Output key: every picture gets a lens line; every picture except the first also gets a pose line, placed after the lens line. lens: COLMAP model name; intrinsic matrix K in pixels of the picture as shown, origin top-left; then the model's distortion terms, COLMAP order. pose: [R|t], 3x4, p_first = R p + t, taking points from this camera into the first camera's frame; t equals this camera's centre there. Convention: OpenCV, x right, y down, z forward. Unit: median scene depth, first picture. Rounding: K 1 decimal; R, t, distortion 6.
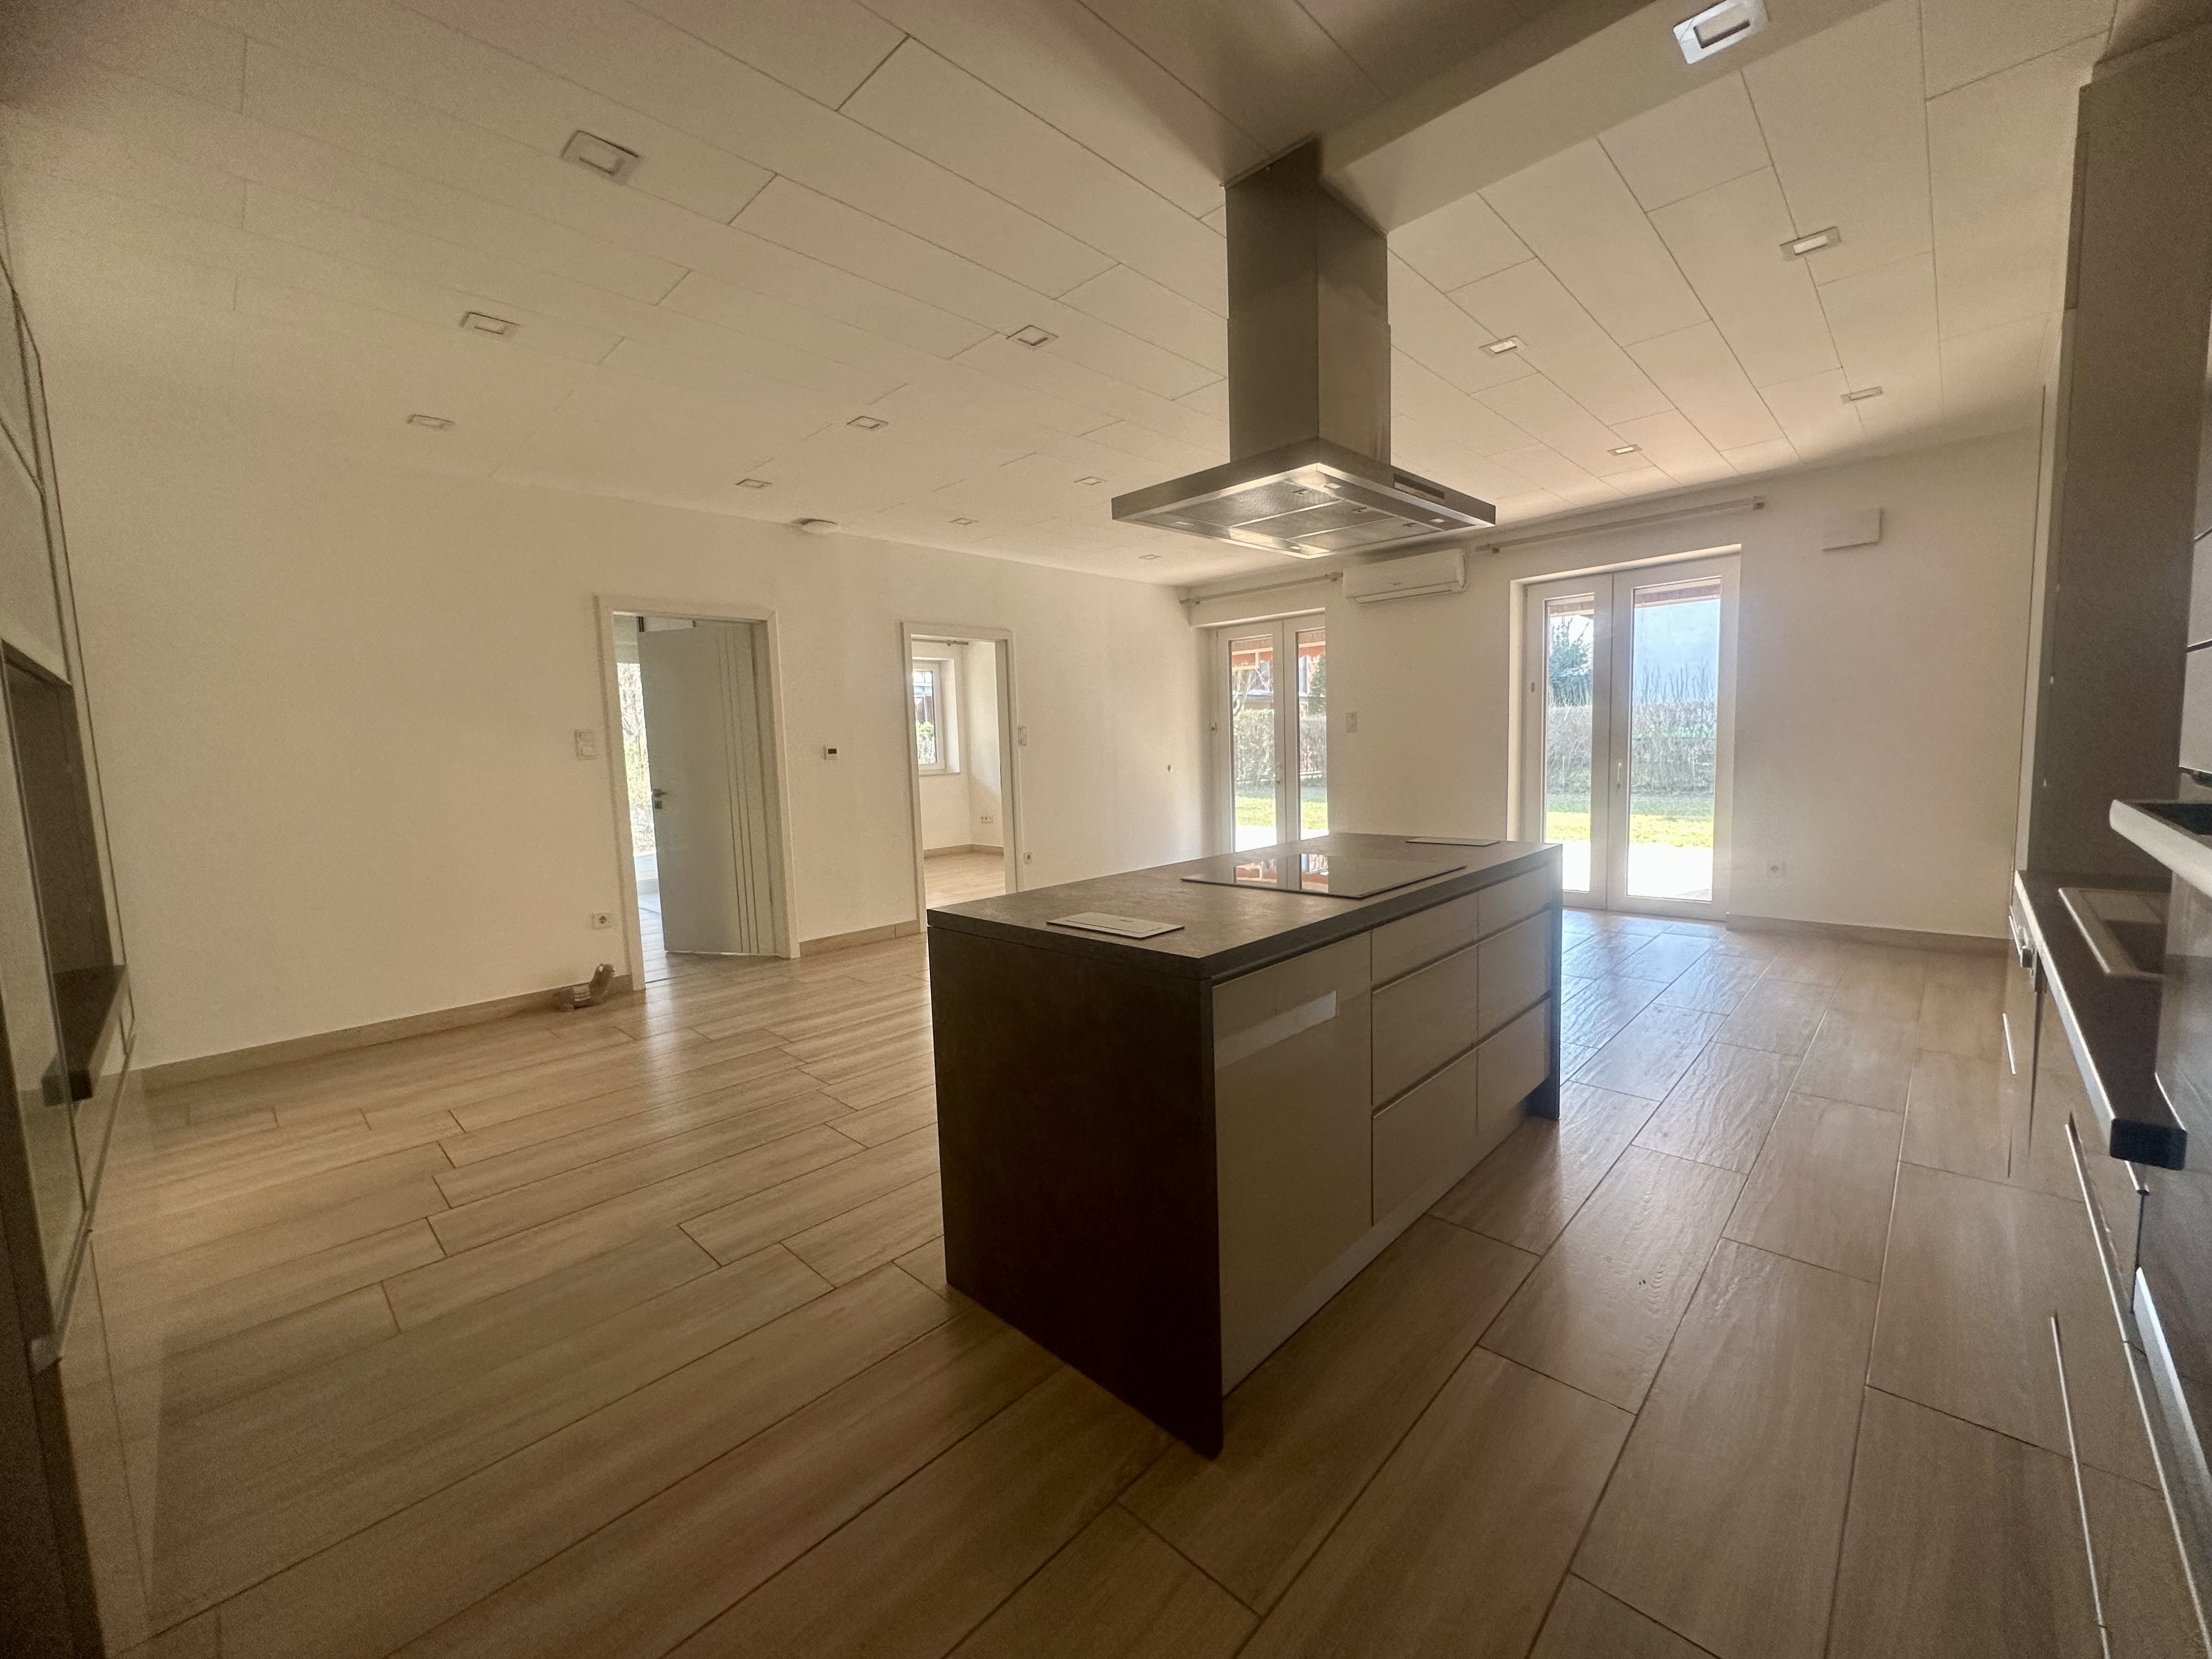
lens RADIAL K [[882.0, 0, 1106.0], [0, 882.0, 829.5], [0, 0, 1]] dist [-0.000714, -0.000286]
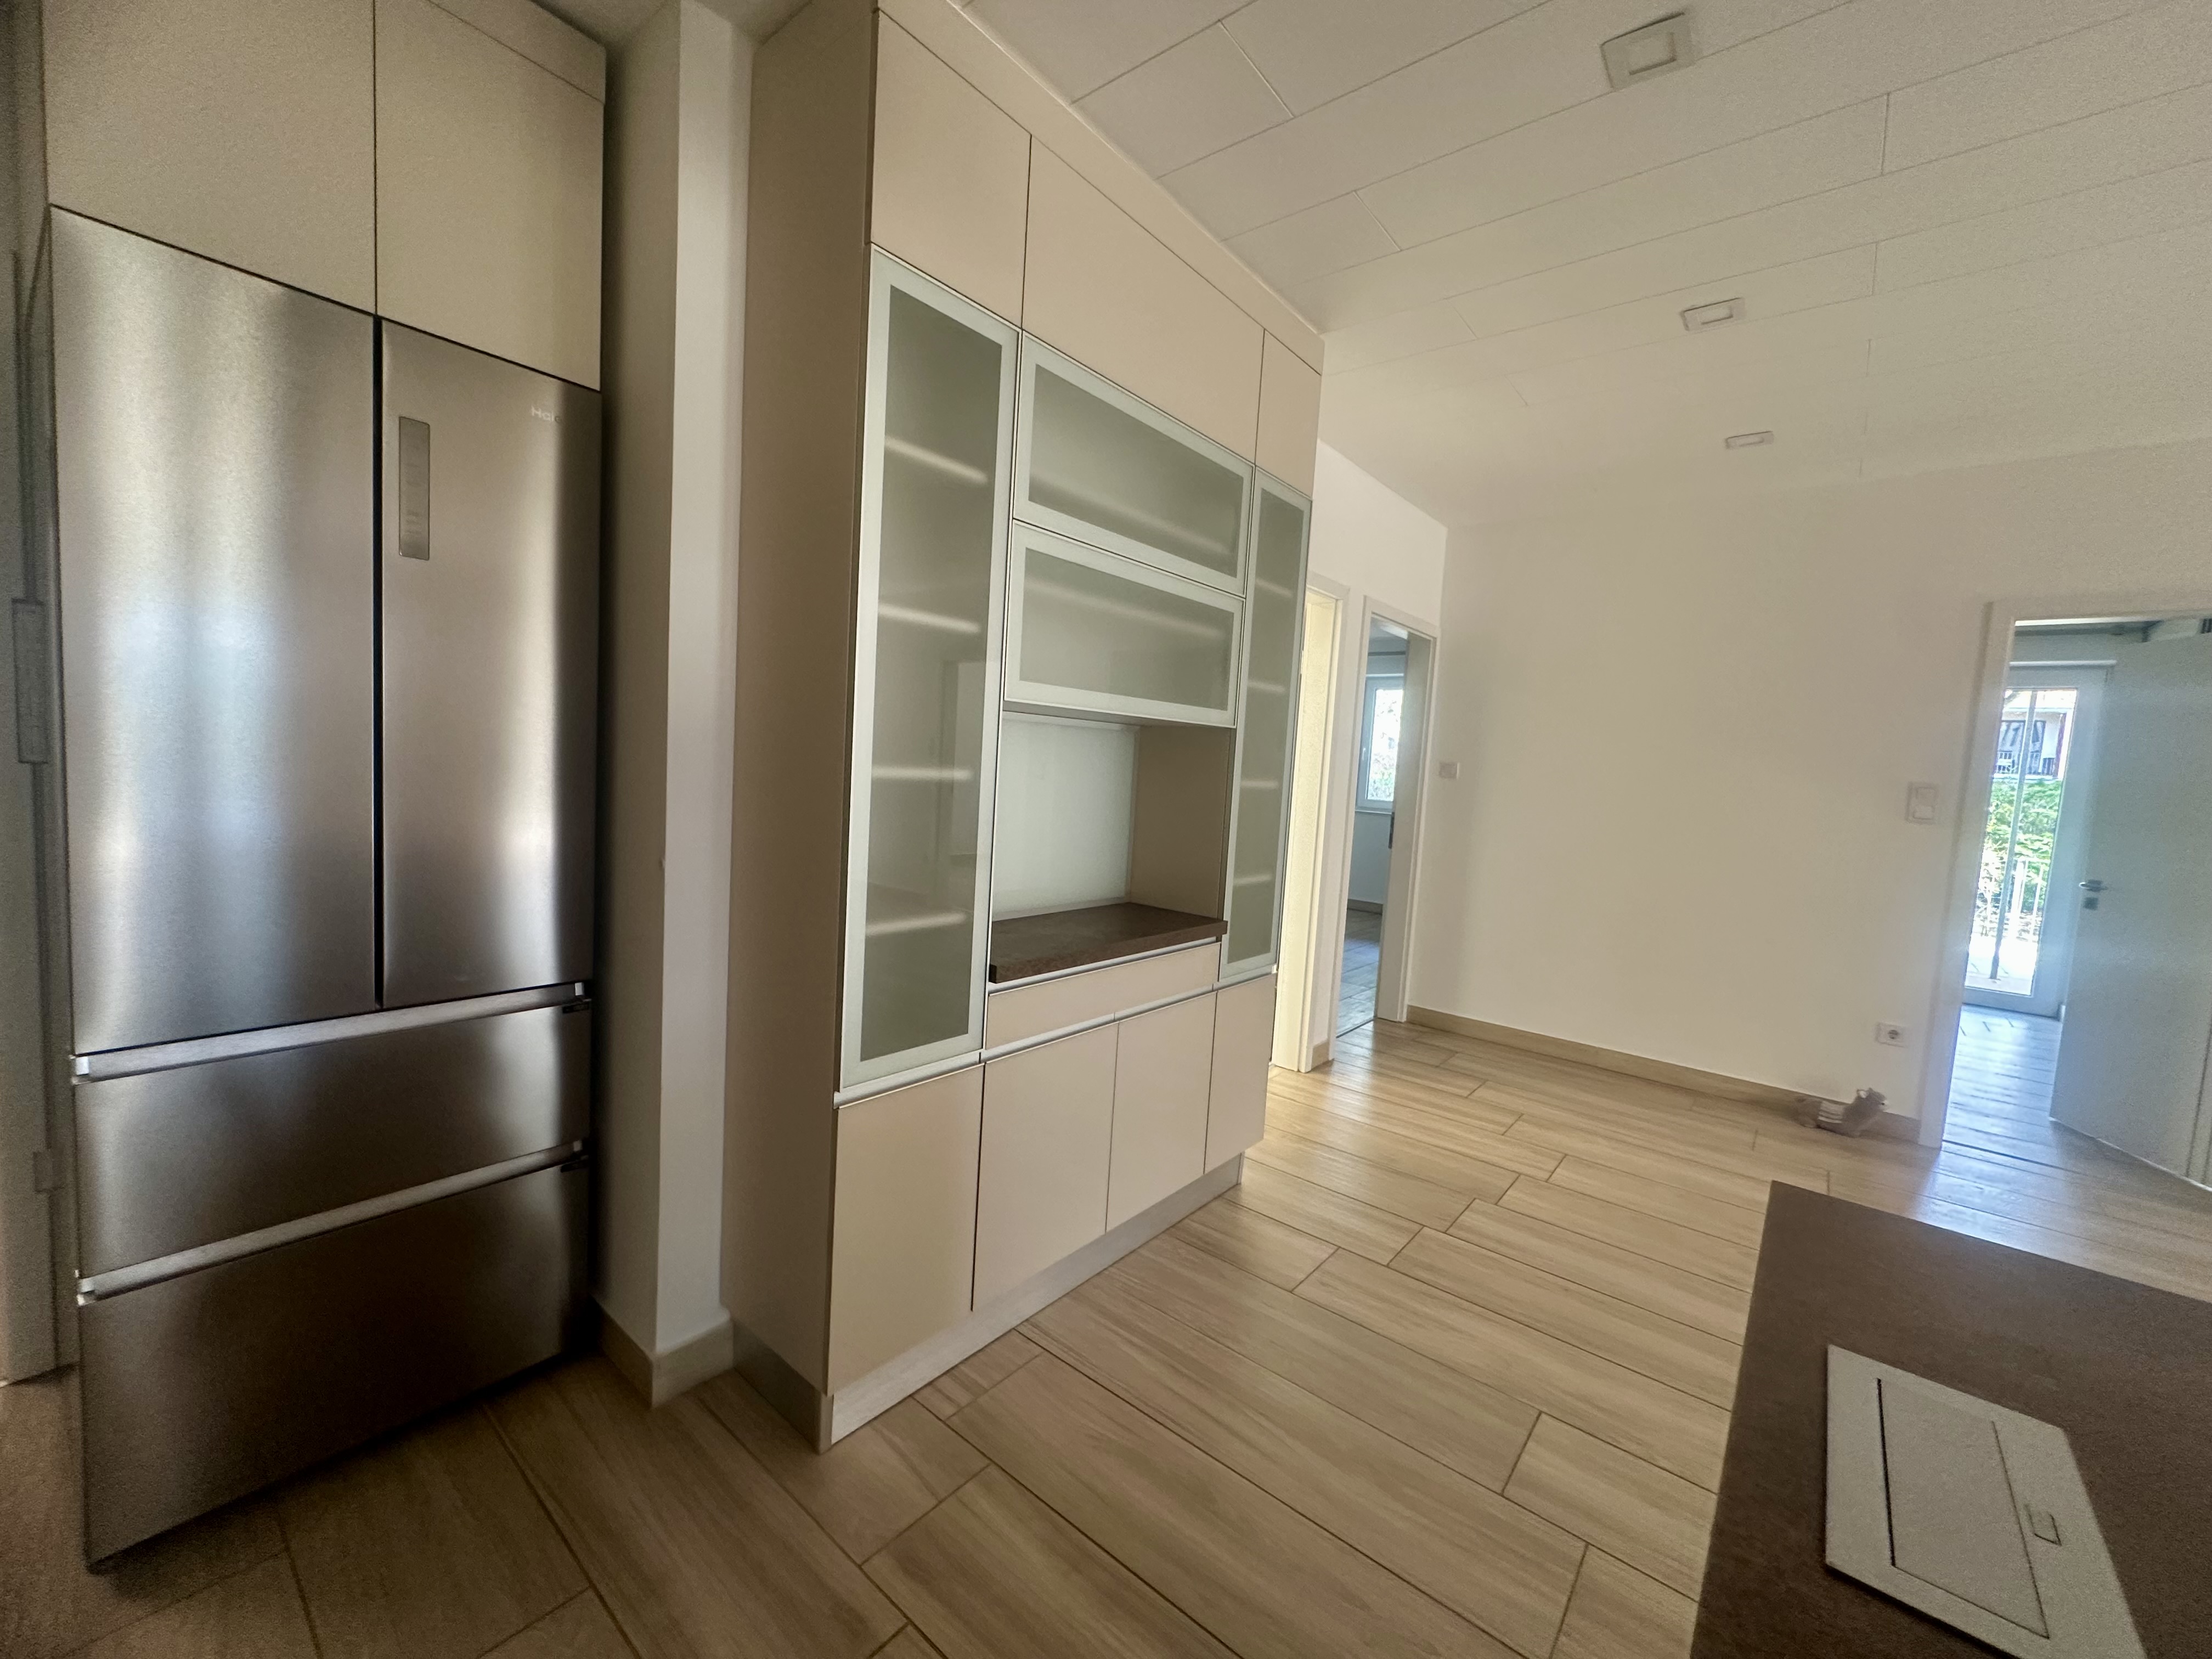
lens RADIAL K [[880.3, 0, 1107.4], [0, 880.3, 826.3], [0, 0, 1]] dist [0.001937, 0.000343]
pose [[0.076727, 0.112772, -0.990654, 0.131570], [-0.158925, 0.982263, 0.099508, -0.051418], [0.984305, 0.149804, 0.093288, 0.308231]]
